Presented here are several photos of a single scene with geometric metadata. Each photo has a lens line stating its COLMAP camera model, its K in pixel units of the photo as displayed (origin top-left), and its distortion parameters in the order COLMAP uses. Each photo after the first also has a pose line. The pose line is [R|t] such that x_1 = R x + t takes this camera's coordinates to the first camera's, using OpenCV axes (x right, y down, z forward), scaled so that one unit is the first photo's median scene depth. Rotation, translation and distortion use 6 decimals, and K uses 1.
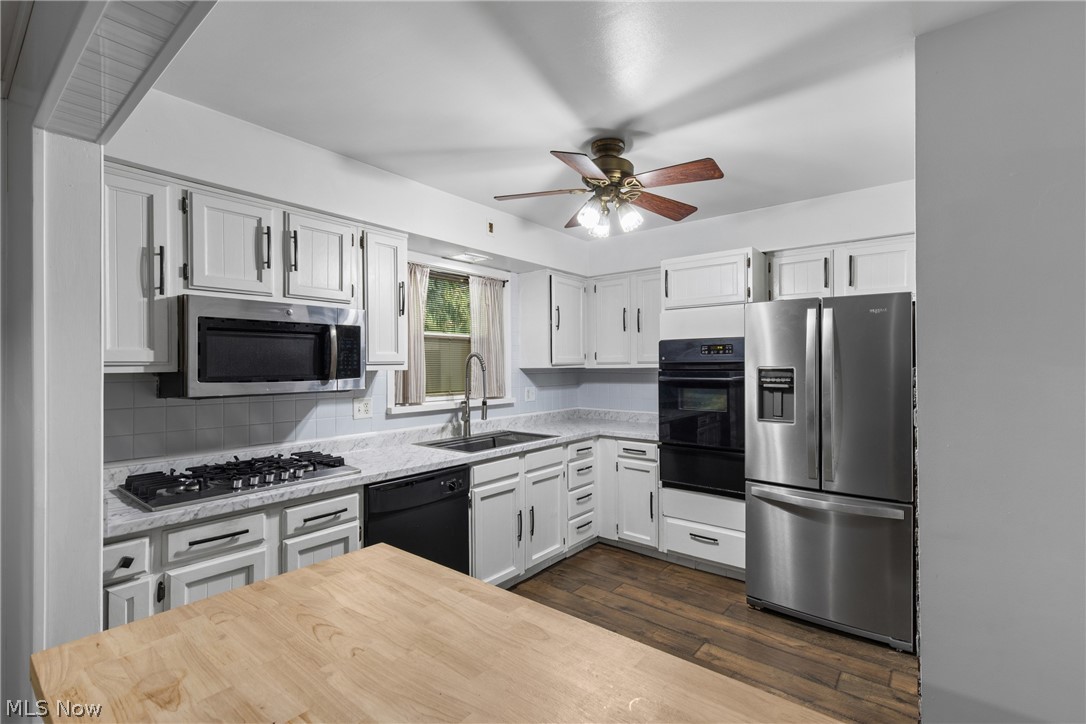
lens RADIAL K [[487.4, 0, 542.1], [0, 487.4, 360.8], [0, 0, 1]] dist [0.007902, -0.000928]
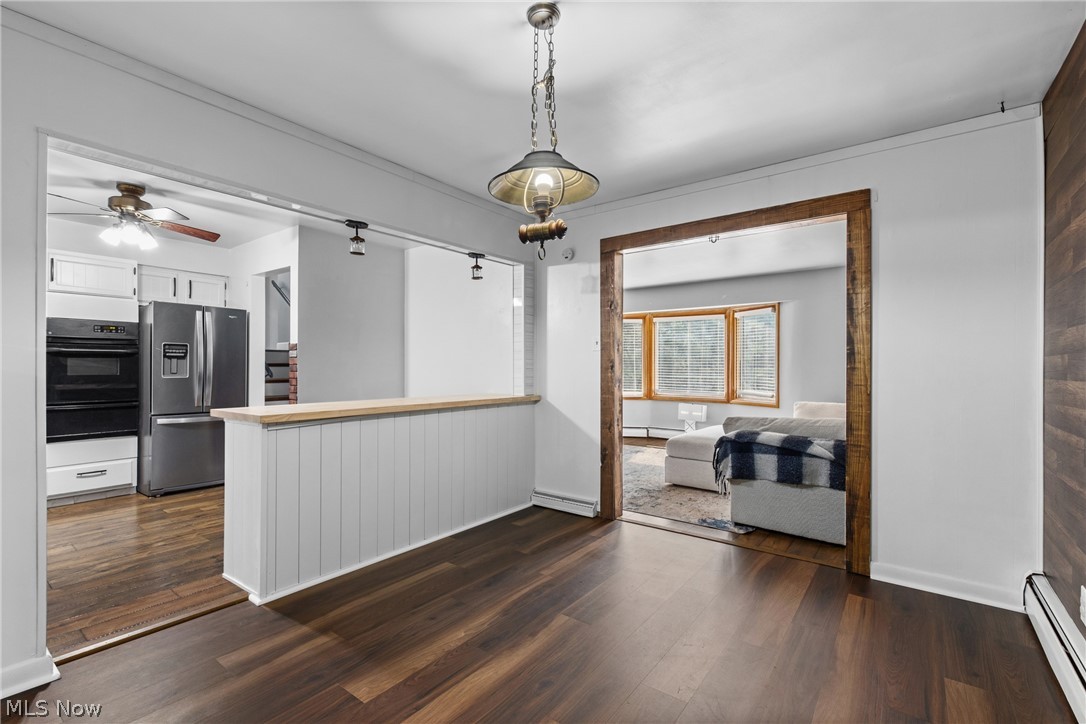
lens RADIAL K [[487.4, 0, 540.6], [0, 487.4, 367.3], [0, 0, 1]] dist [0.007902, -0.000928]
pose [[-0.025405, 0.003797, 0.999670, -1.078934], [-0.011795, 0.999922, -0.004097, 0.077399], [-0.999608, -0.011896, -0.025358, -0.171754]]
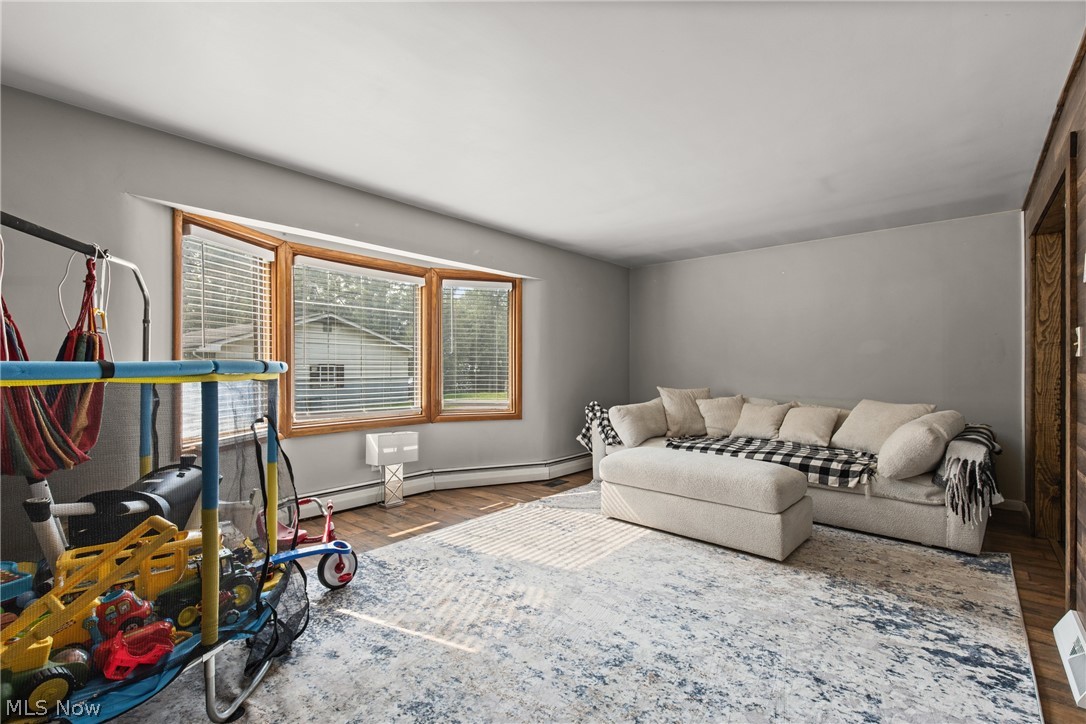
lens RADIAL K [[487.4, 0, 546.1], [0, 487.4, 368.3], [0, 0, 1]] dist [0.007902, -0.000928]
pose [[-0.999645, 0.002392, 0.026544, 0.952379], [0.002138, 0.999952, -0.009585, 0.082005], [-0.026566, -0.009525, -0.999602, 0.332114]]
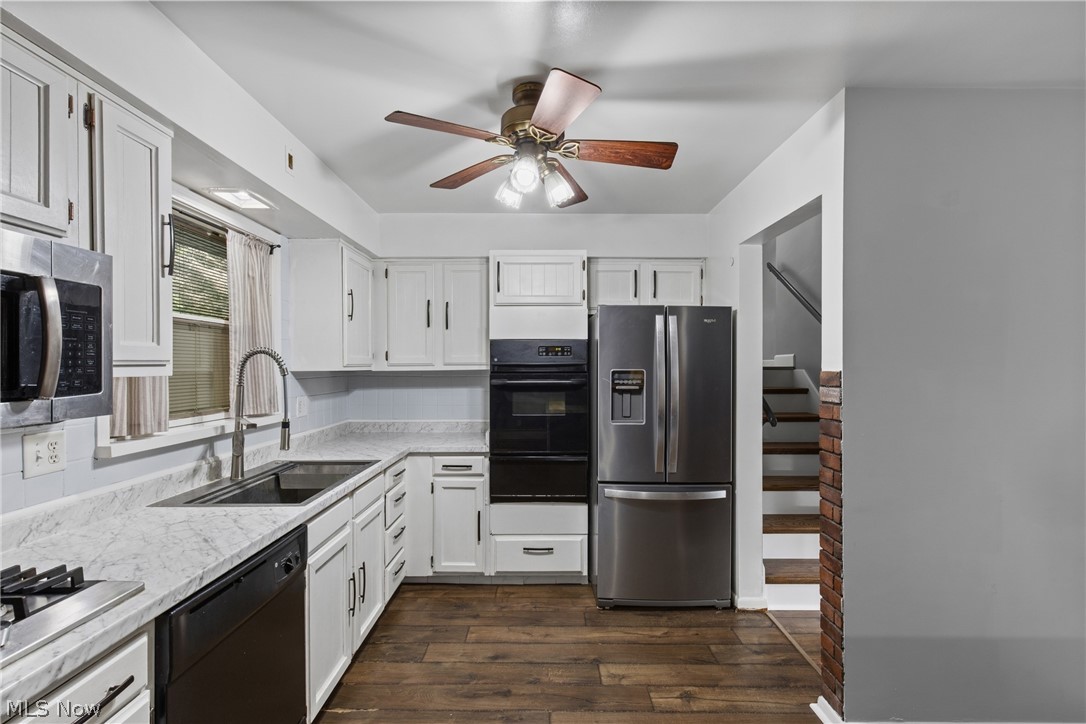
lens RADIAL K [[487.4, 0, 542.6], [0, 487.4, 366.0], [0, 0, 1]] dist [0.007902, -0.000928]
pose [[0.779220, 0.003015, 0.626743, -0.274167], [-0.007663, 0.999960, 0.004718, 0.001758], [-0.626703, -0.008479, 0.779212, 0.278167]]
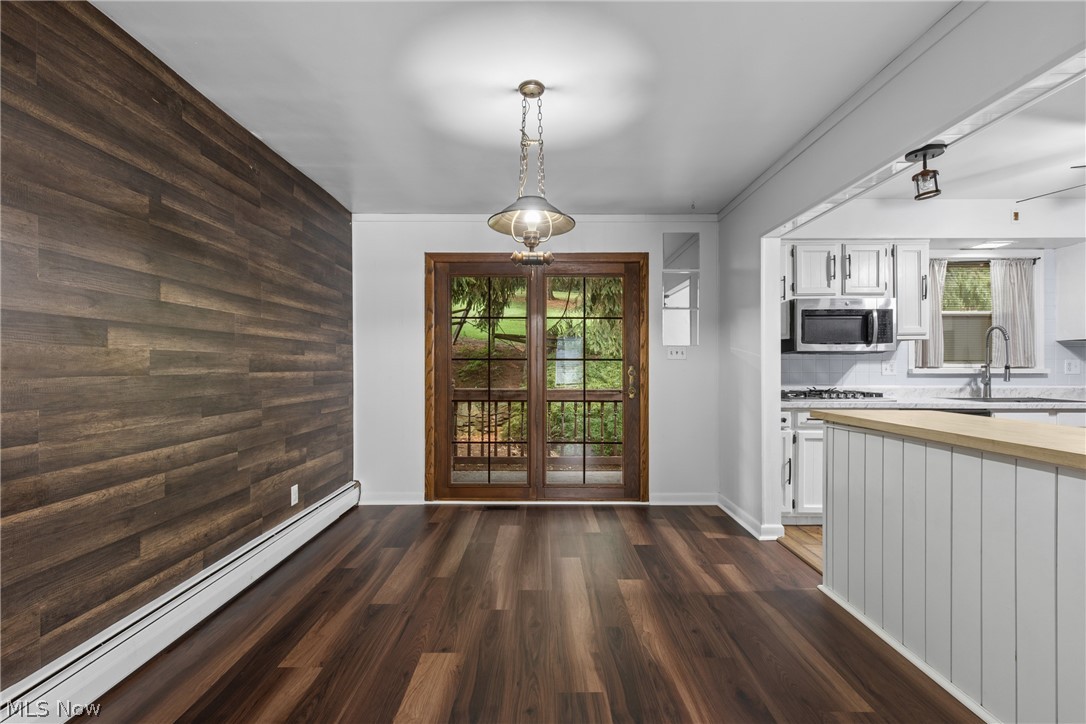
lens RADIAL K [[487.4, 0, 544.7], [0, 487.4, 365.7], [0, 0, 1]] dist [0.007902, -0.000928]
pose [[0.632913, 0.004043, -0.774213, 0.096437], [0.004614, 0.999949, 0.008994, 0.069716], [0.774209, -0.009264, 0.632862, -0.646409]]
